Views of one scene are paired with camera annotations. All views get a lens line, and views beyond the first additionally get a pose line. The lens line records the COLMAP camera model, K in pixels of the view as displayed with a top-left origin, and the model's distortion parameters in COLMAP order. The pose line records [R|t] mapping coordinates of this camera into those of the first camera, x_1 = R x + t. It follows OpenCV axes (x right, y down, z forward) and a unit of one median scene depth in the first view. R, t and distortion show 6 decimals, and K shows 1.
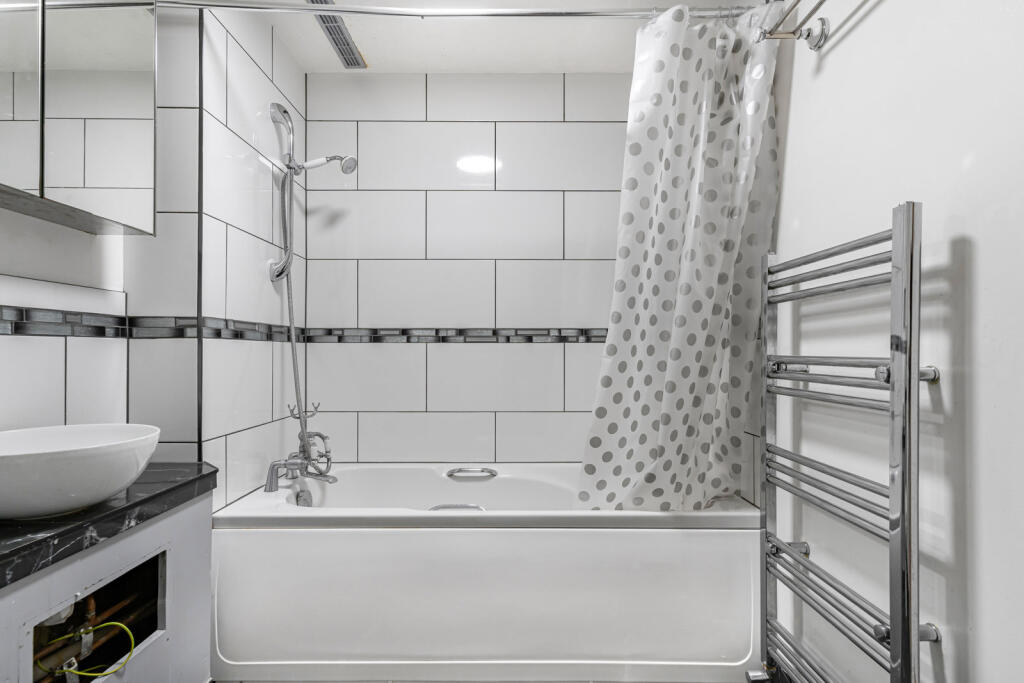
lens RADIAL K [[488.8, 0, 511.7], [0, 488.8, 350.0], [0, 0, 1]] dist [0.002154, 0.000147]
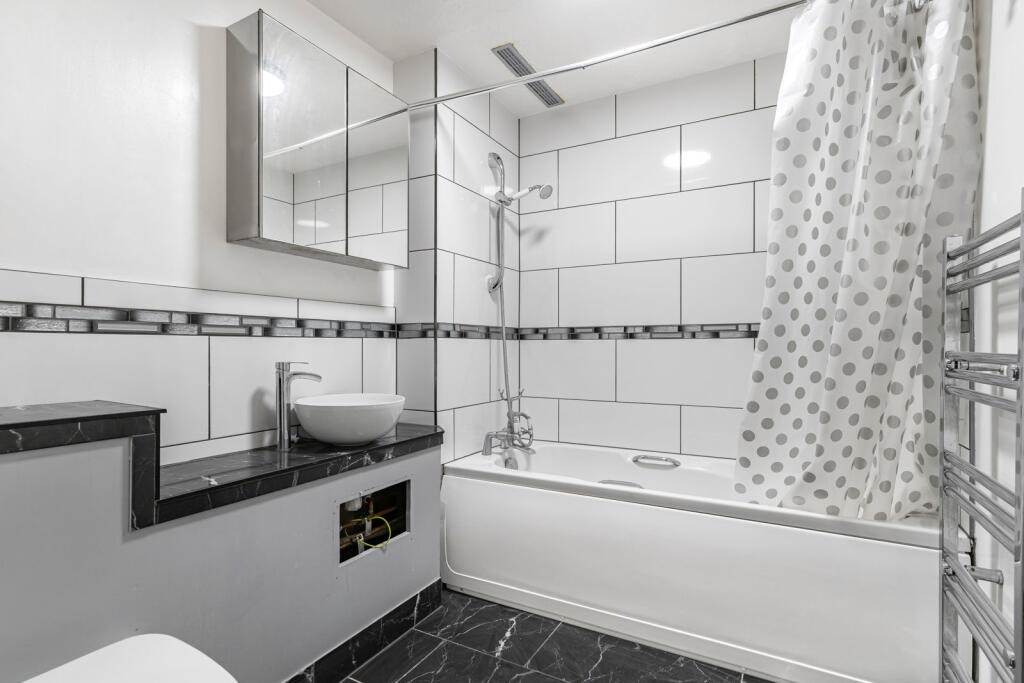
lens RADIAL K [[502.7, 0, 511.5], [0, 502.7, 347.9], [0, 0, 1]] dist [-0.002641, -0.000486]
pose [[0.875792, 0.000115, -0.482689, 0.241930], [0.002297, 0.999988, 0.004406, -0.001092], [0.482683, -0.004967, 0.875781, -0.154828]]
